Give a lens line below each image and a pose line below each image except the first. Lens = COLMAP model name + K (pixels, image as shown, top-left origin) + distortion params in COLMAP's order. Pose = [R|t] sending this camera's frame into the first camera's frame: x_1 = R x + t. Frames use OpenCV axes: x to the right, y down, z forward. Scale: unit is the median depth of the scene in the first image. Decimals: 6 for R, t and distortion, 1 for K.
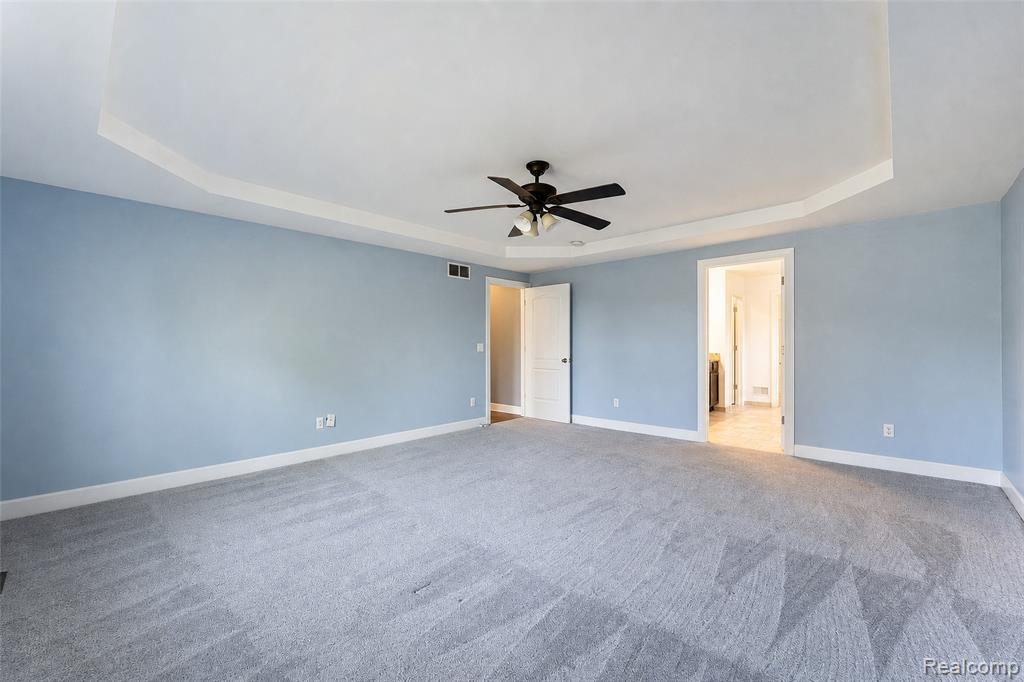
lens RADIAL K [[418.6, 0, 512.0], [0, 418.6, 341.0], [0, 0, 1]] dist [-0.000259, -0.000438]
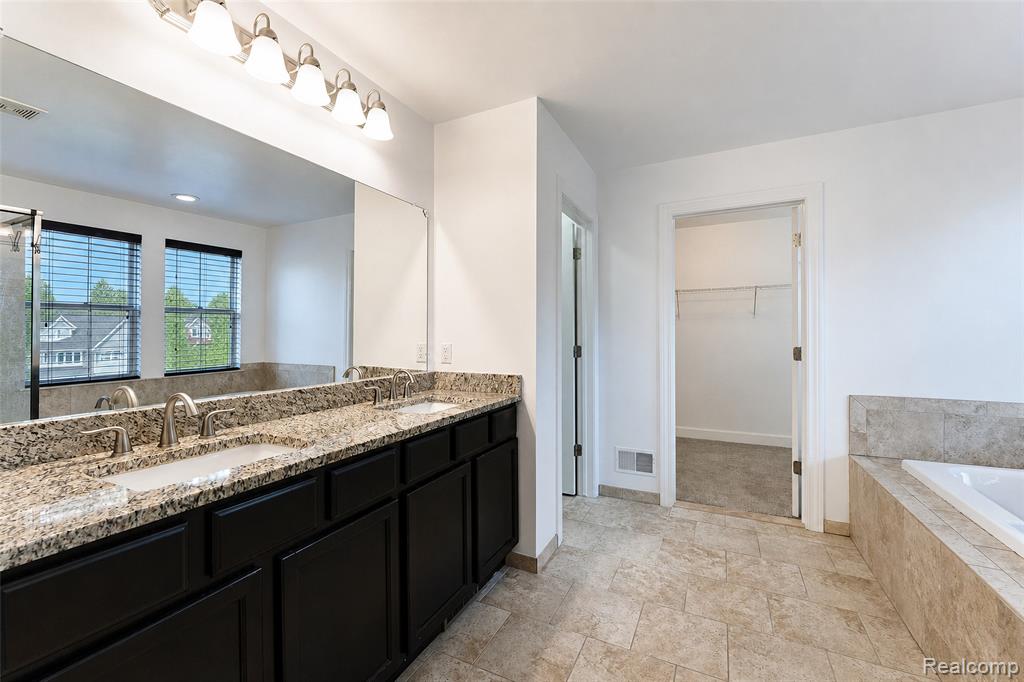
lens RADIAL K [[430.8, 0, 514.0], [0, 430.8, 328.1], [0, 0, 1]] dist [0.000362, -0.000041]
pose [[0.956824, -0.002346, 0.290657, 0.365933], [0.003558, 0.999987, -0.003642, -0.003804], [-0.290645, 0.004519, 0.956820, 0.641550]]
